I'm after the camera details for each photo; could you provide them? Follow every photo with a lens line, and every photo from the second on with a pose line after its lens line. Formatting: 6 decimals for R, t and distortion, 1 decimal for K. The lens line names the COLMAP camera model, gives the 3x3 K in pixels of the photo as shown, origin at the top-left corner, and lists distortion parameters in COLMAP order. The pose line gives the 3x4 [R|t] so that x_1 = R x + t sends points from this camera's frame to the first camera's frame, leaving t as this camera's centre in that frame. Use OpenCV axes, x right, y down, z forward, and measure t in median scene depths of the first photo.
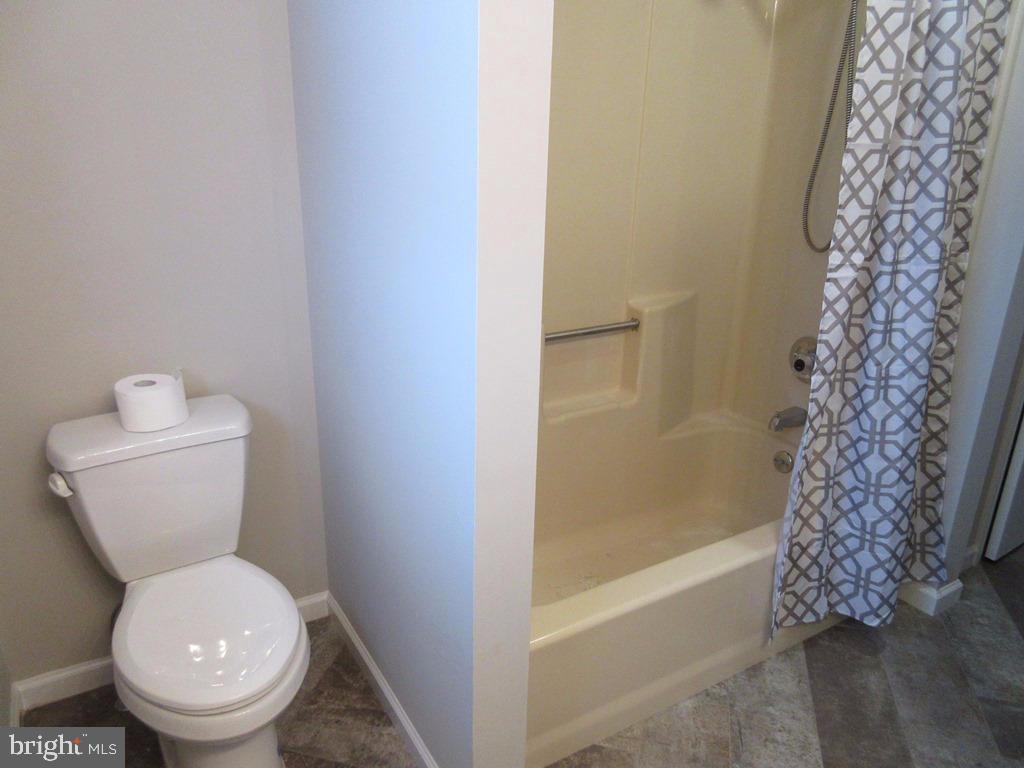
lens RADIAL K [[821.8, 0, 512.0], [0, 821.8, 384.0], [0, 0, 1]] dist [-0.001721, -0.000058]
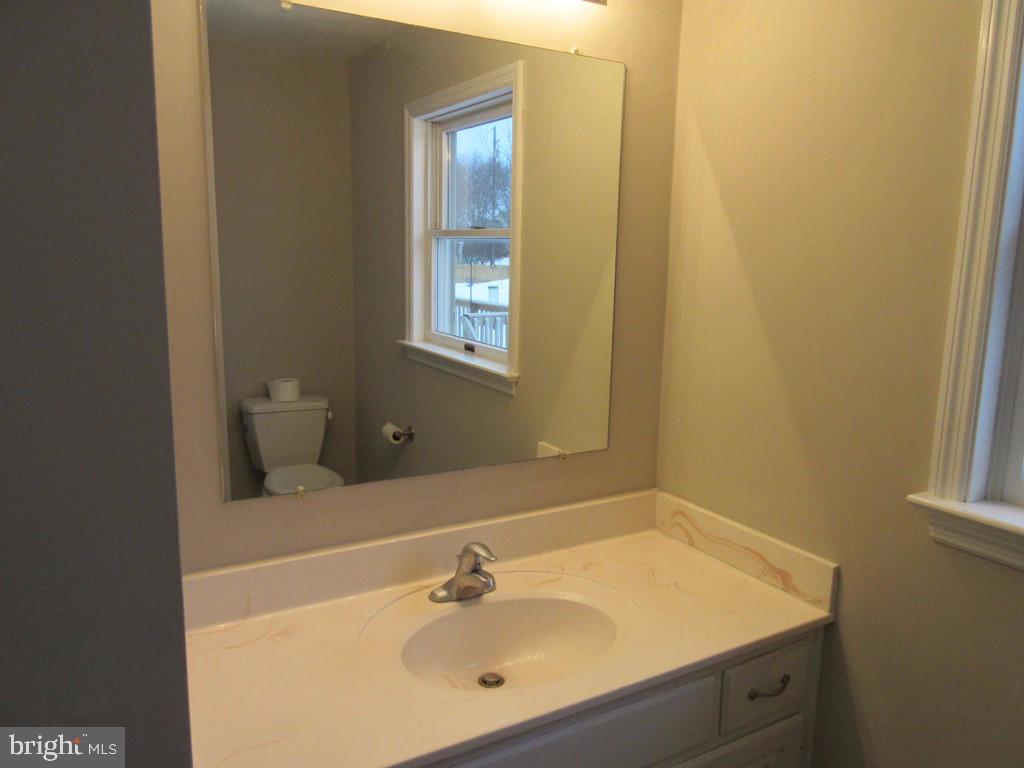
lens RADIAL K [[765.3, 0, 512.0], [0, 765.3, 384.0], [0, 0, 1]] dist [-0.003851, 0.000369]
pose [[0.999281, 0.002508, -0.037832, 0.261504], [-0.010079, 0.979484, -0.201271, 0.409104], [0.036551, 0.201507, 0.978805, -1.023453]]
